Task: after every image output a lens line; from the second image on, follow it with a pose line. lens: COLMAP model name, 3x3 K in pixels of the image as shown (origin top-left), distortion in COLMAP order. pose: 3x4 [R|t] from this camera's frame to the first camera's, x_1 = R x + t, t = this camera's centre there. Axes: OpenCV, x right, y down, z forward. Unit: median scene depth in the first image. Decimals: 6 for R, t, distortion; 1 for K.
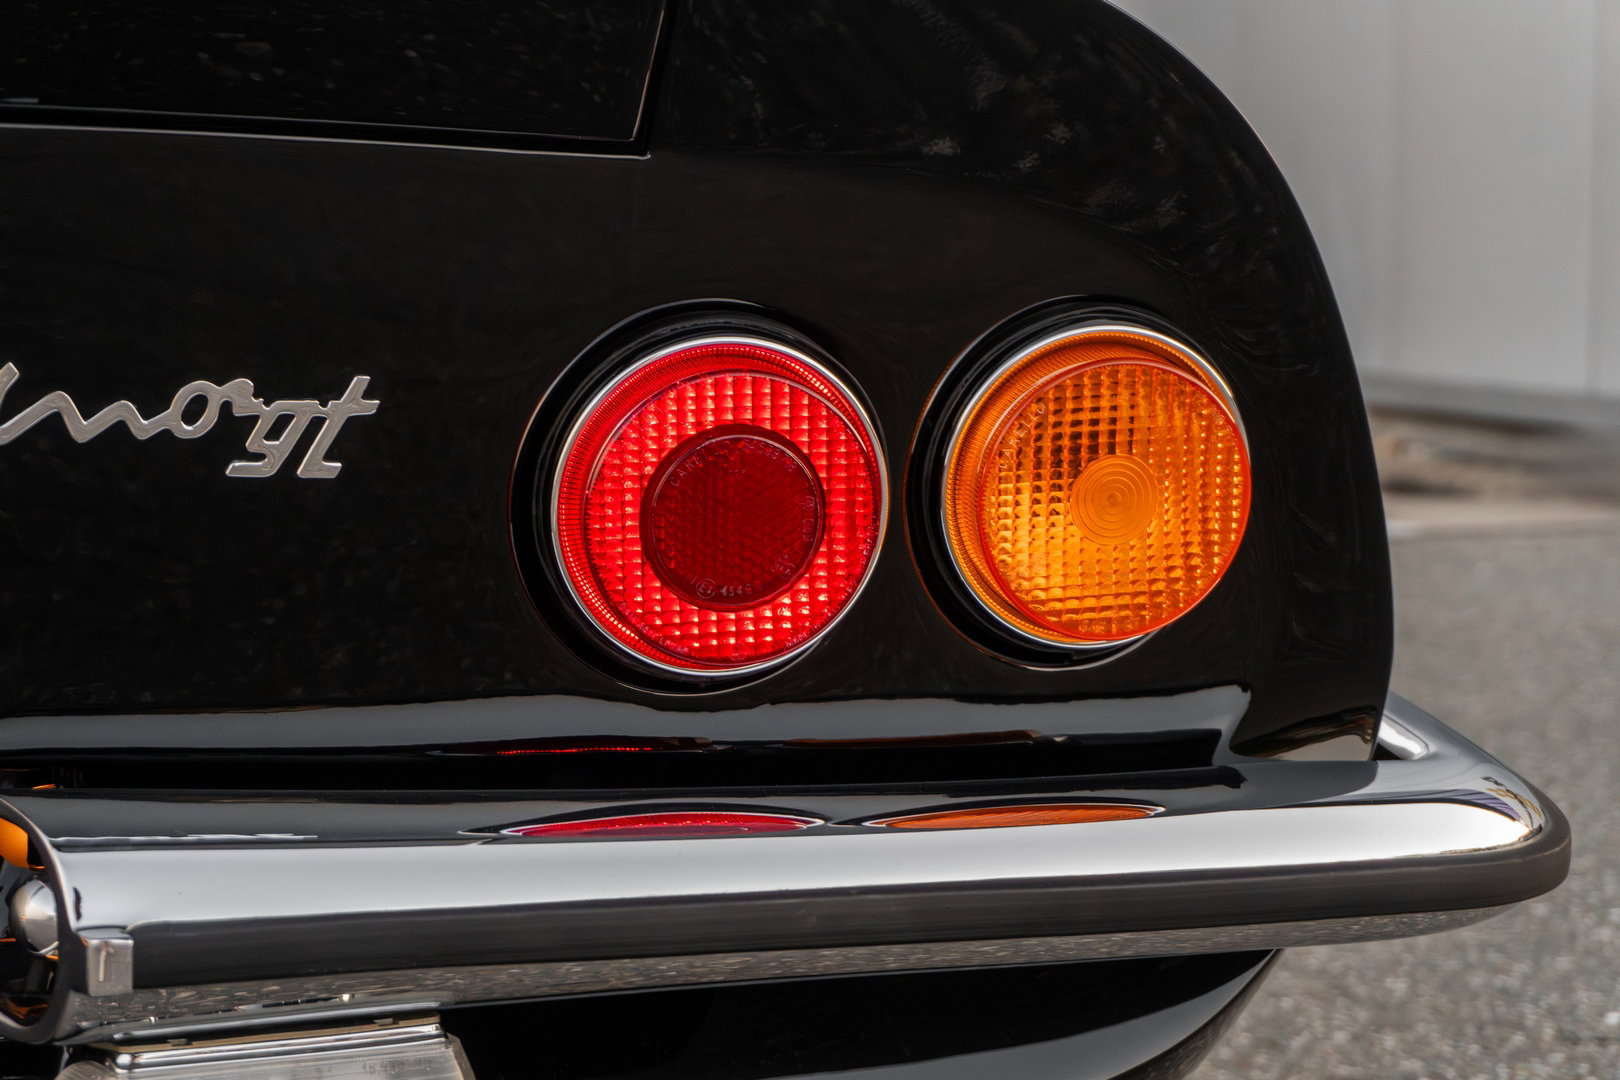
lens RADIAL K [[2962.8, 0, 810.0], [0, 2962.8, 540.0], [0, 0, 1]] dist [0.050732, 0.130076]
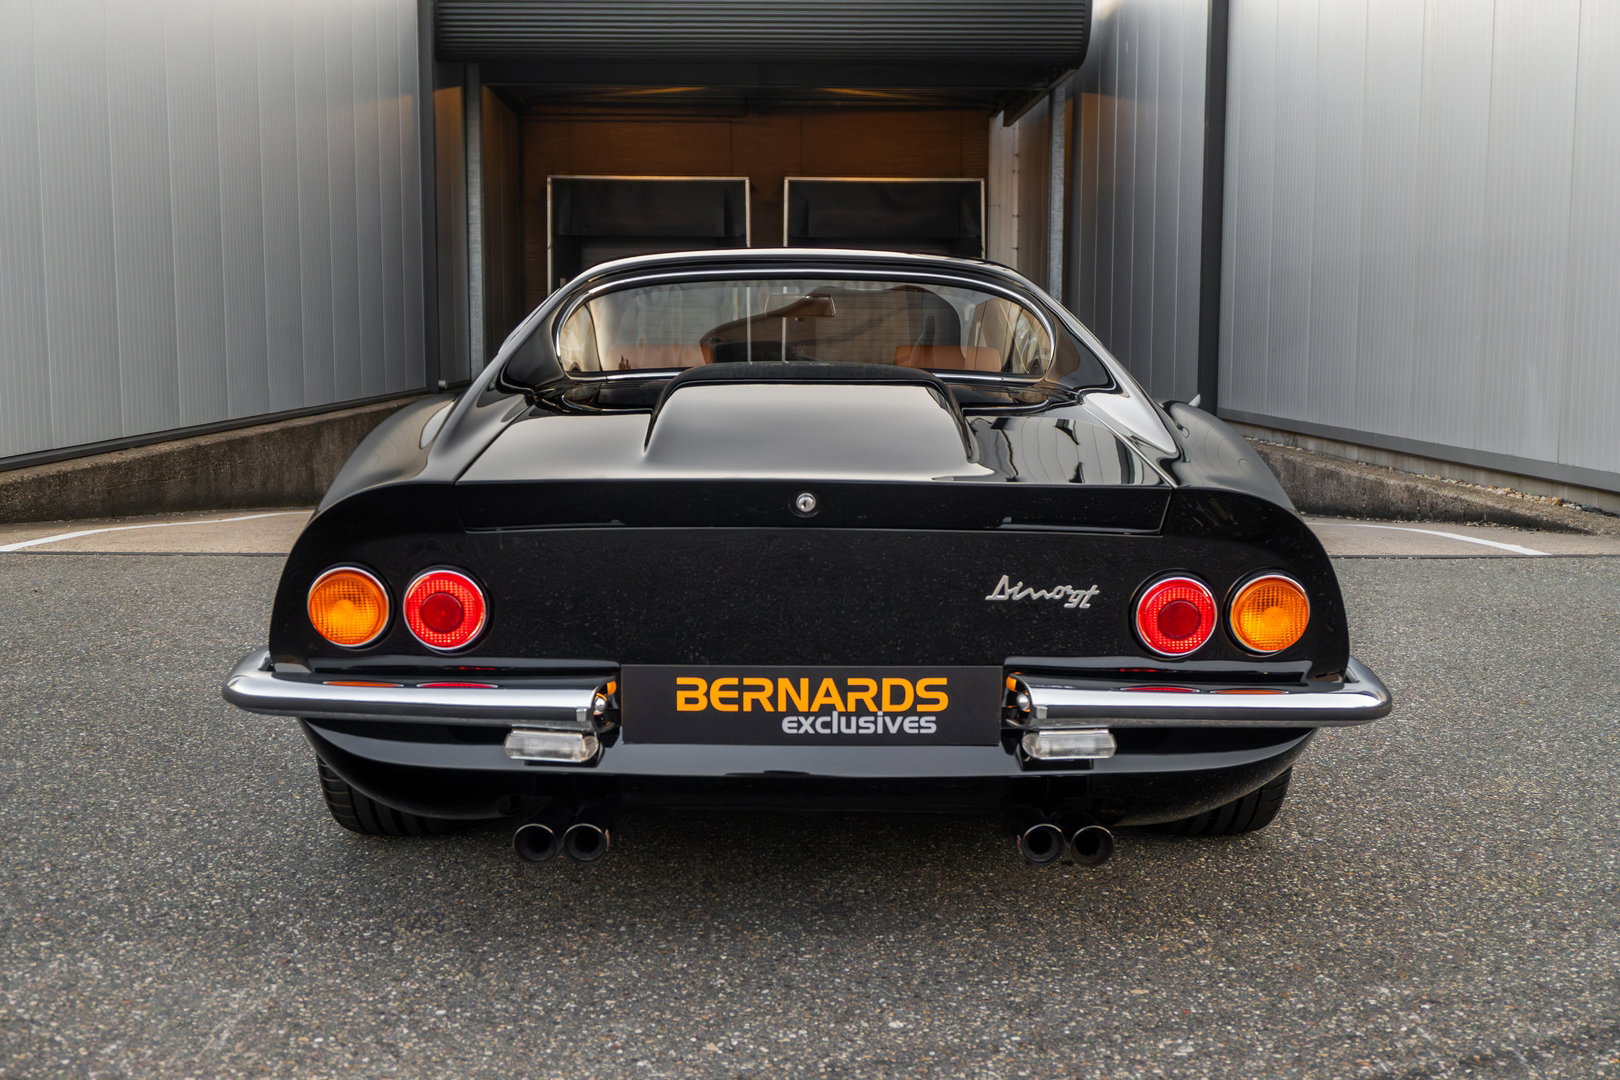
lens RADIAL K [[1736.9, 0, 815.4], [0, 1736.9, 539.7], [0, 0, 1]] dist [0.002241, -0.010966]
pose [[0.972442, 0.036483, -0.230274, 0.037652], [-0.031385, 0.999175, 0.025765, -0.173095], [0.231024, -0.017827, 0.972785, -1.590790]]
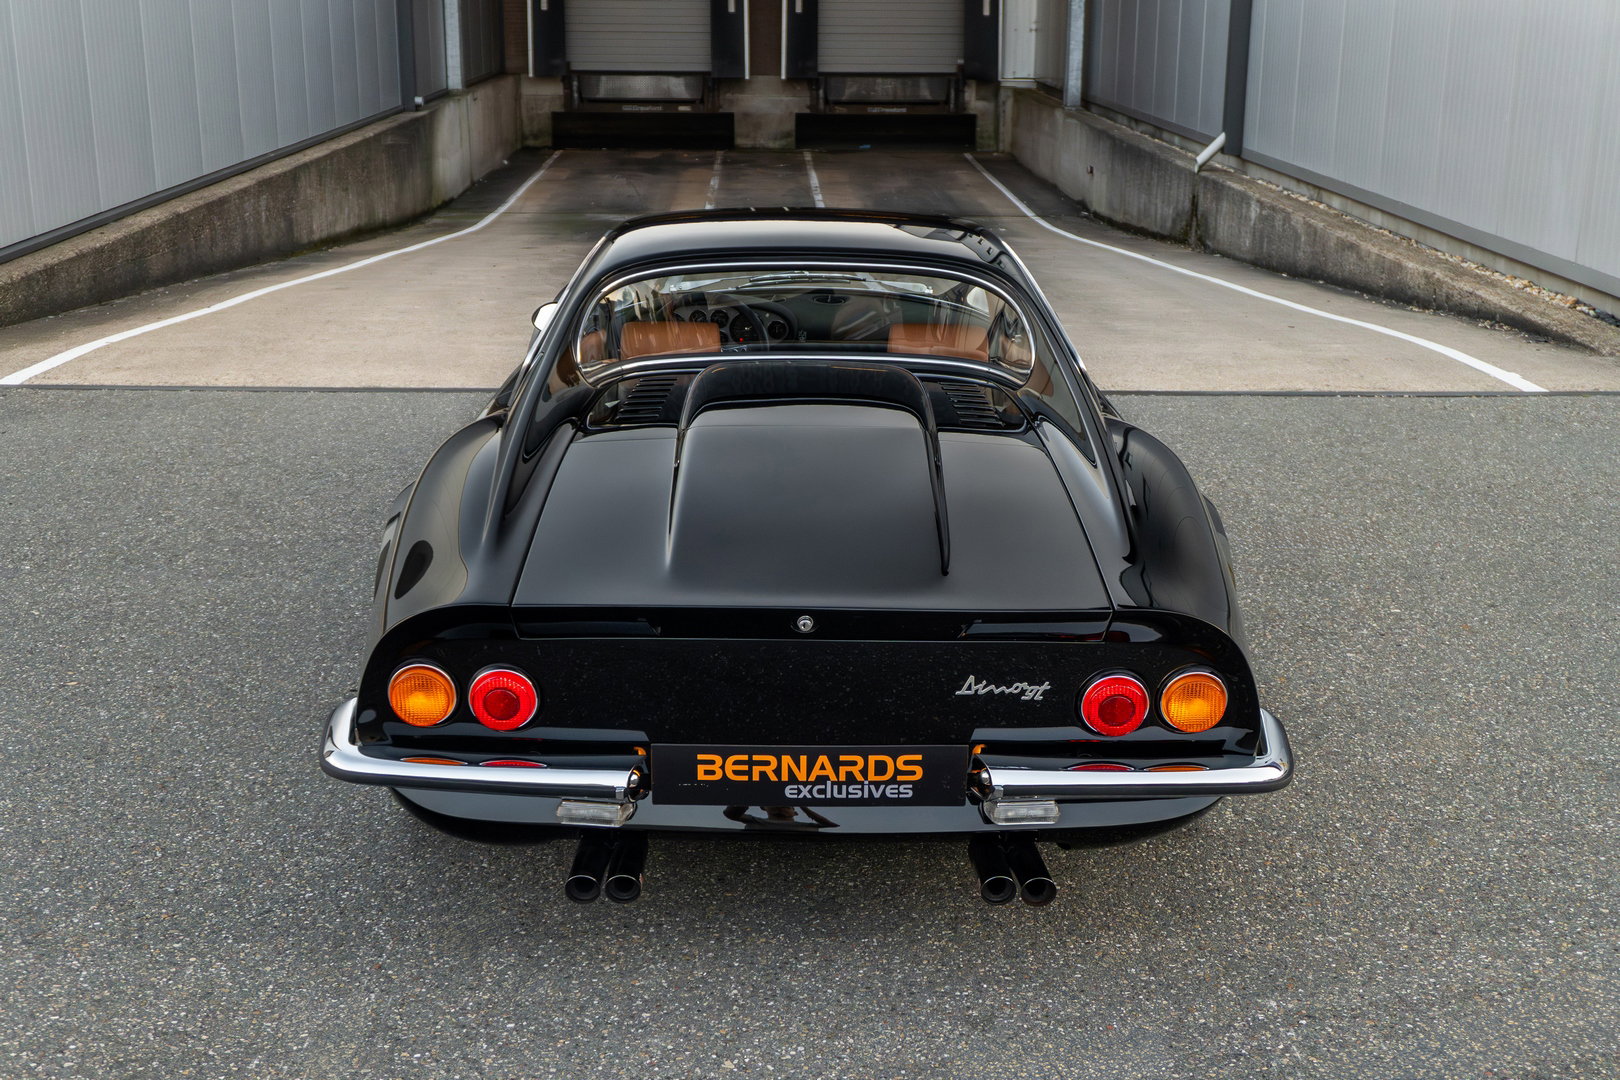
lens RADIAL K [[1858.2, 0, 810.0], [0, 1858.2, 540.0], [0, 0, 1]] dist [-0.010674, -0.003636]
pose [[0.971383, 0.080620, -0.223420, 0.154774], [-0.035880, 0.979646, 0.197502, -0.921932], [0.234795, -0.183834, 0.954503, -2.172113]]
